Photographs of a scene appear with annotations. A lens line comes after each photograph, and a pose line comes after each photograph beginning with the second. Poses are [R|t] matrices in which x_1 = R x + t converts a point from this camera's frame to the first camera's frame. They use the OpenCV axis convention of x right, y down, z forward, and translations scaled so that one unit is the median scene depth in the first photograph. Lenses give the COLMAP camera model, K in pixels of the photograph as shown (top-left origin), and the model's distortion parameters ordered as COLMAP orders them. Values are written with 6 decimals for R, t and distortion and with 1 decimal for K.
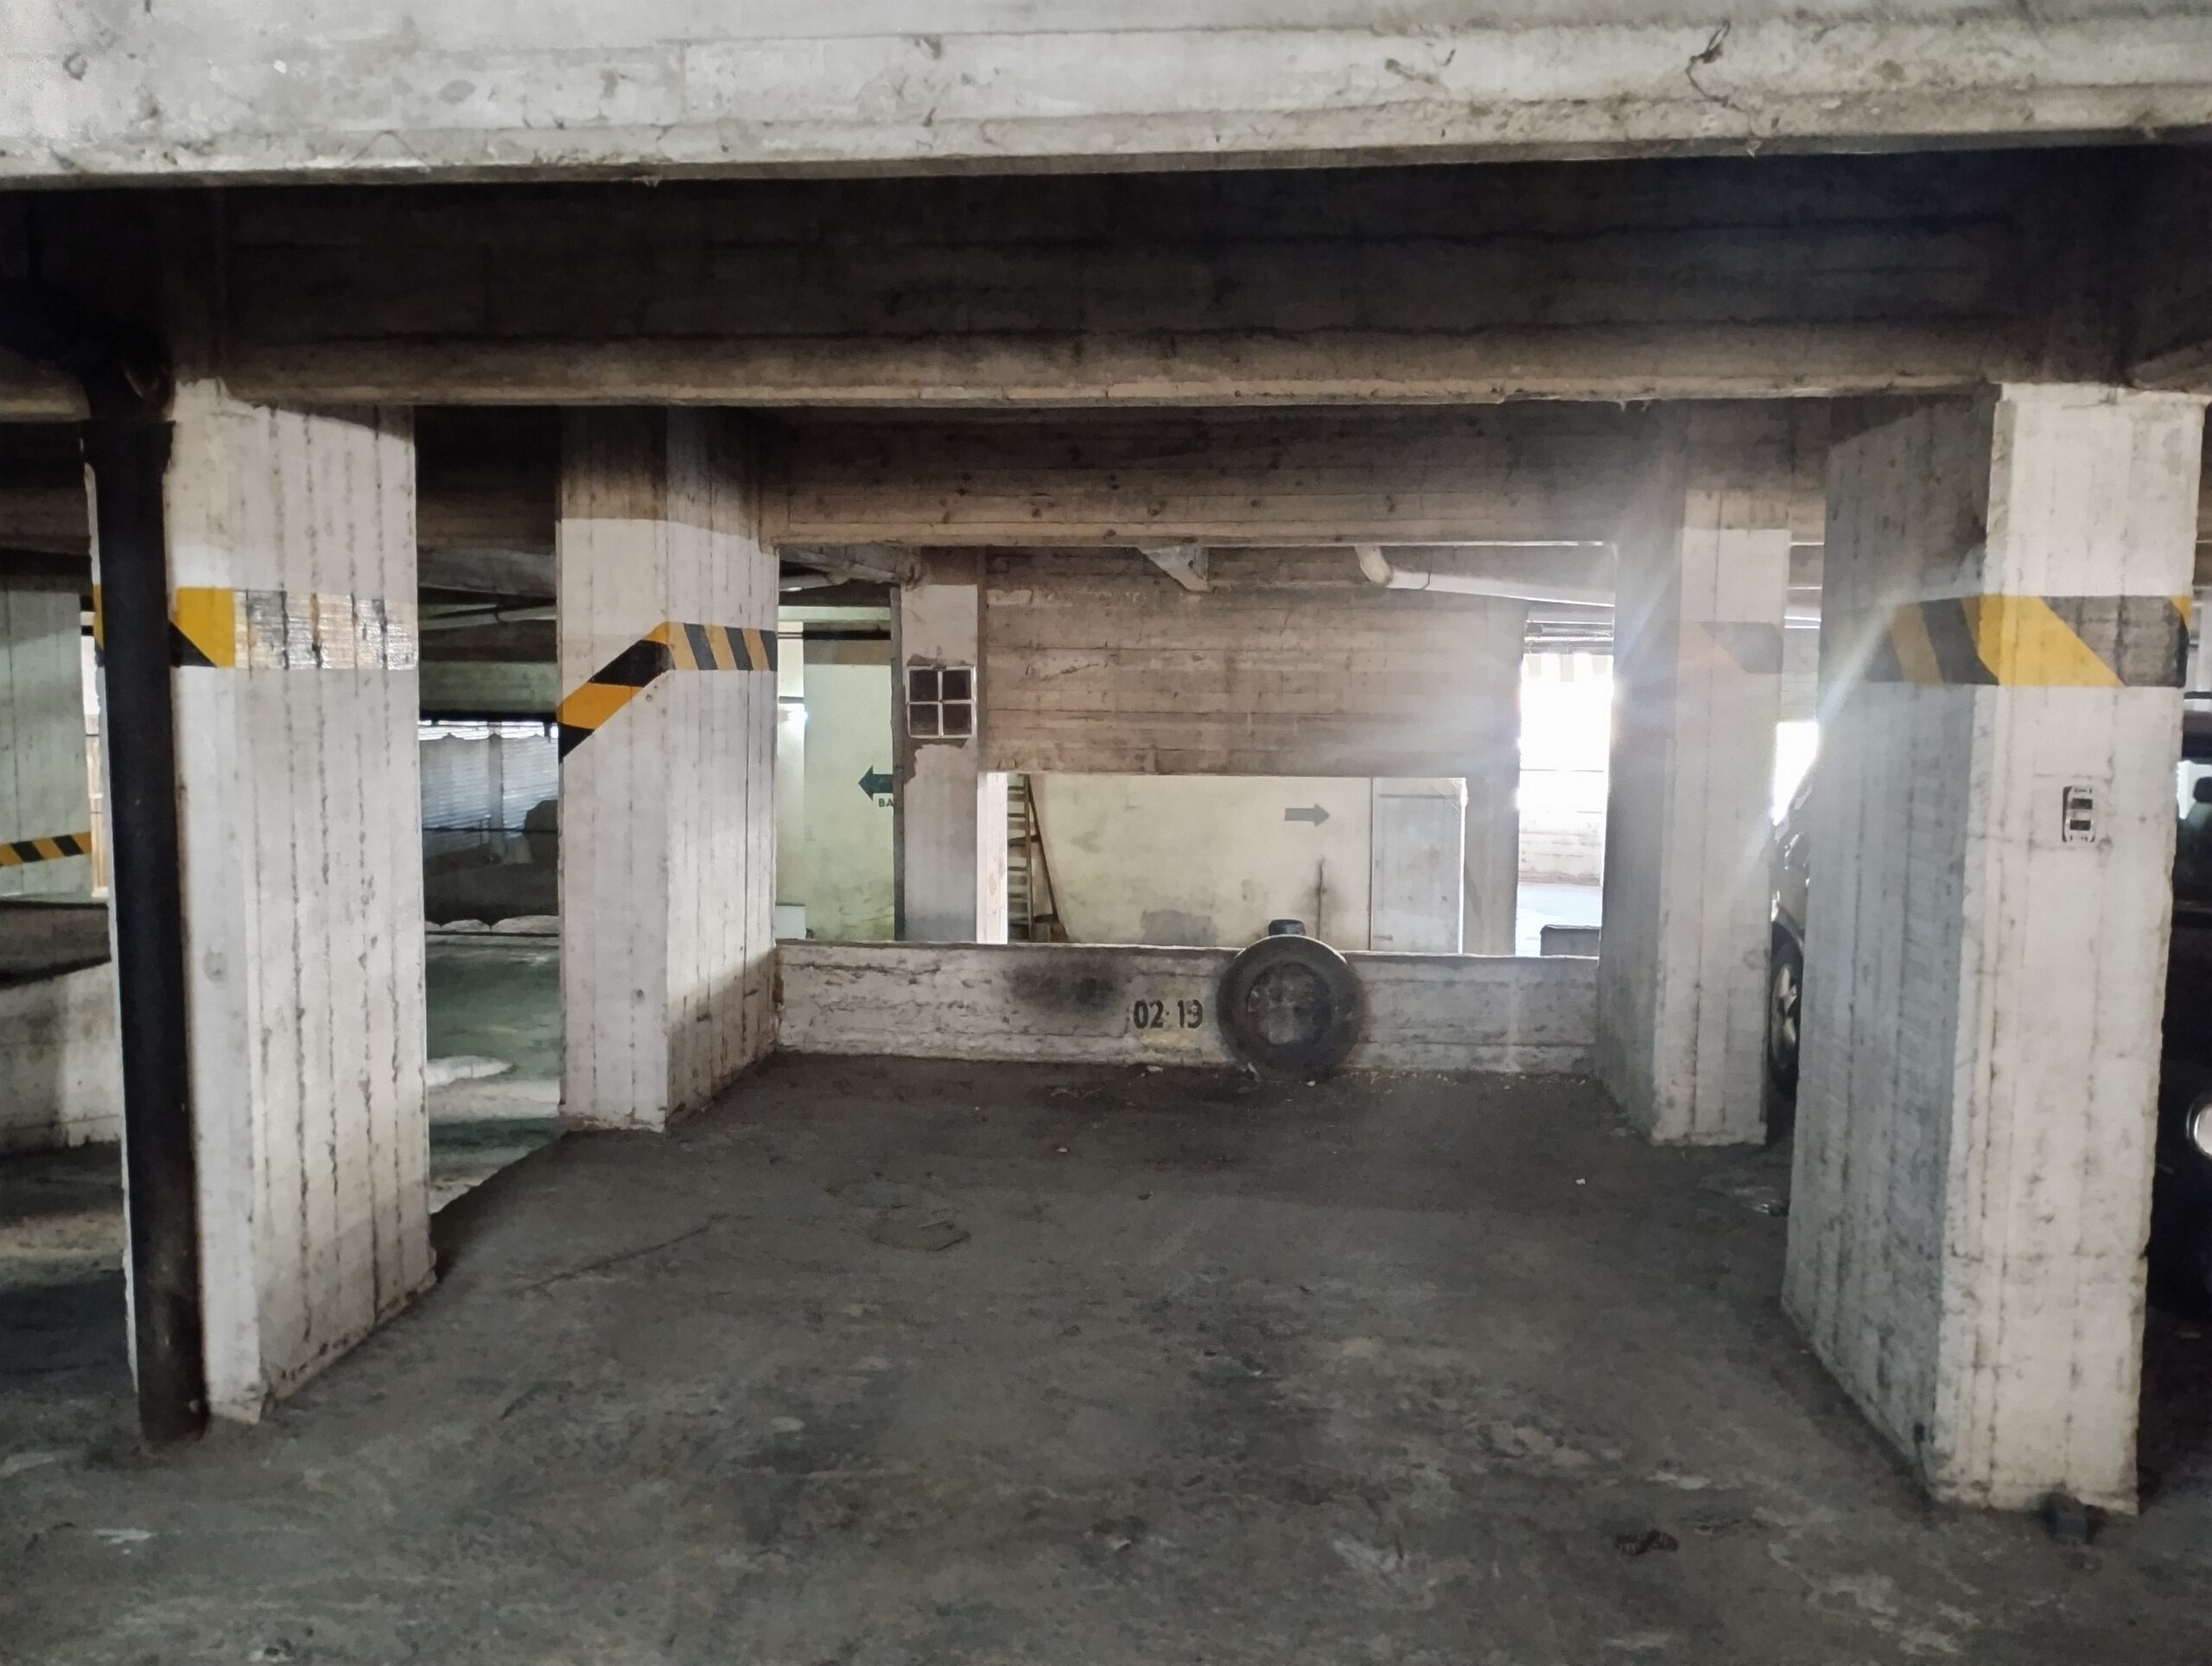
lens RADIAL K [[1812.9, 0, 1106.0], [0, 1812.9, 833.0], [0, 0, 1]] dist [0.072824, -0.089712]
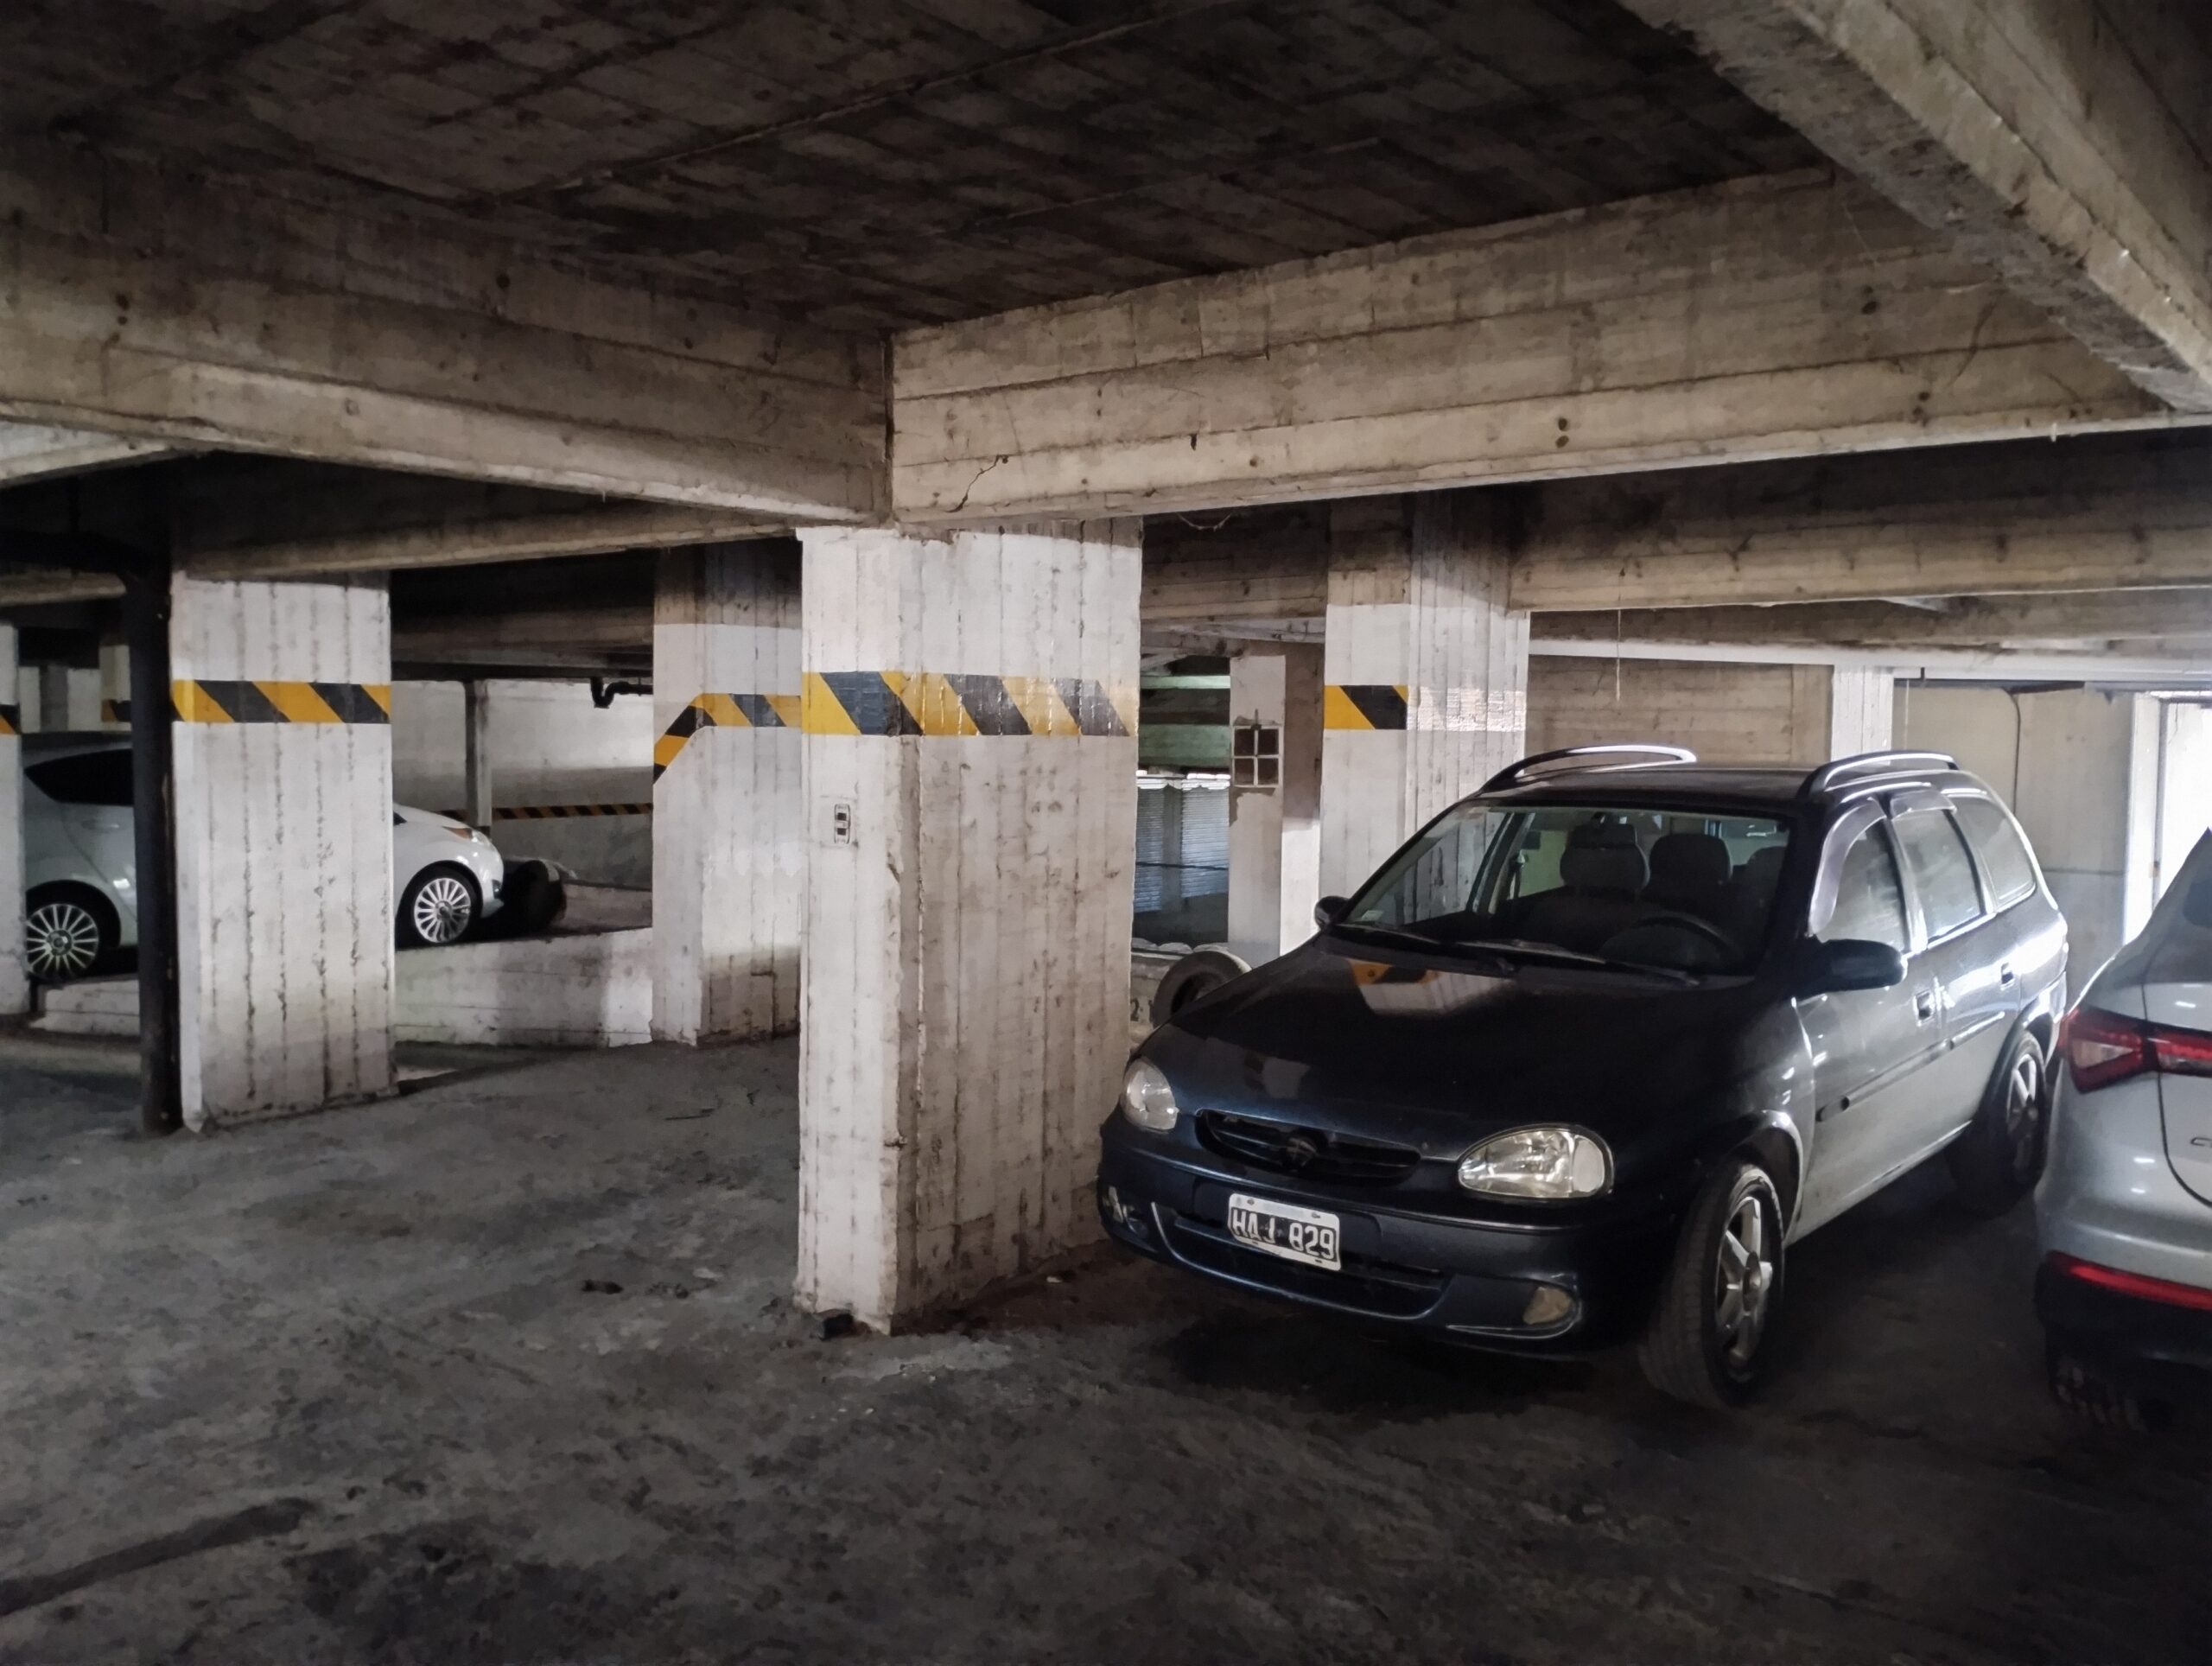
lens RADIAL K [[1812.9, 0, 1106.0], [0, 1812.9, 833.0], [0, 0, 1]] dist [0.072824, -0.089712]
pose [[0.841852, 0.031988, -0.538759, 1.174184], [-0.050656, 0.998519, -0.019868, 0.011677], [0.537325, 0.044017, 0.842226, -0.064977]]
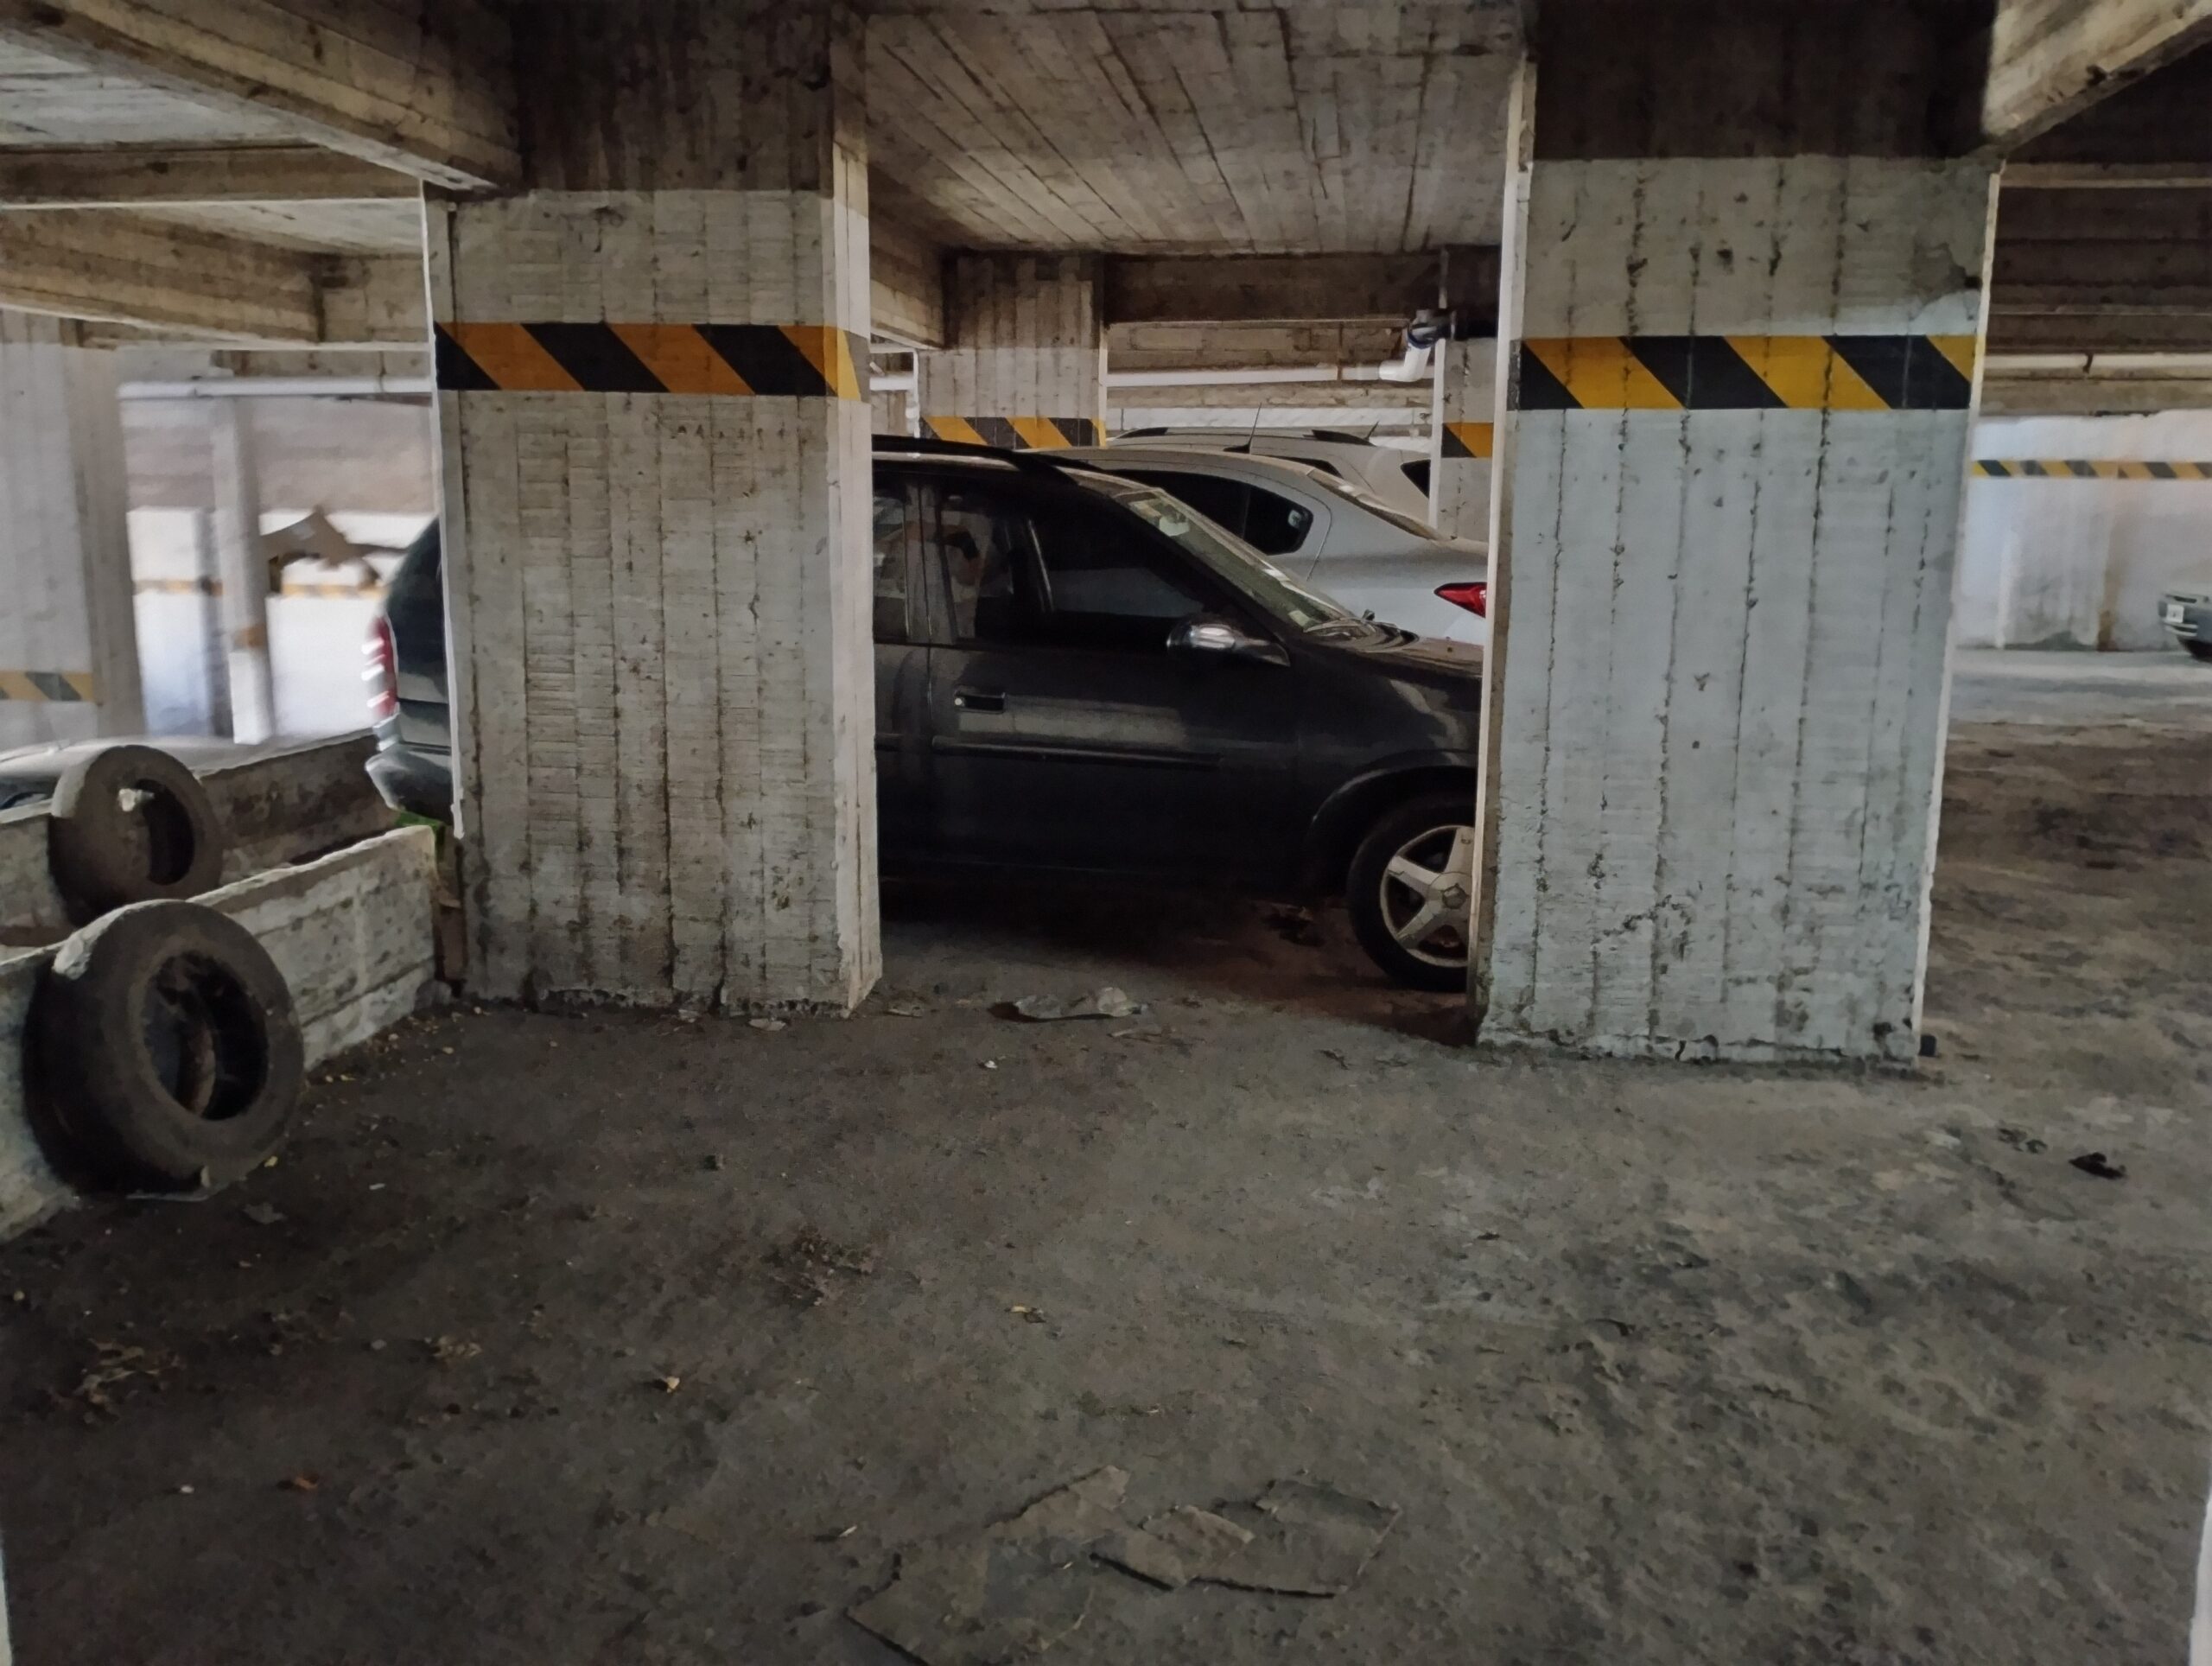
lens RADIAL K [[1812.9, 0, 1106.0], [0, 1812.9, 833.0], [0, 0, 1]] dist [0.072824, -0.089712]
pose [[0.041891, -0.186667, 0.981530, -0.650522], [0.076983, 0.980075, 0.183105, -0.058691], [-0.996152, 0.067890, 0.055426, 1.230386]]
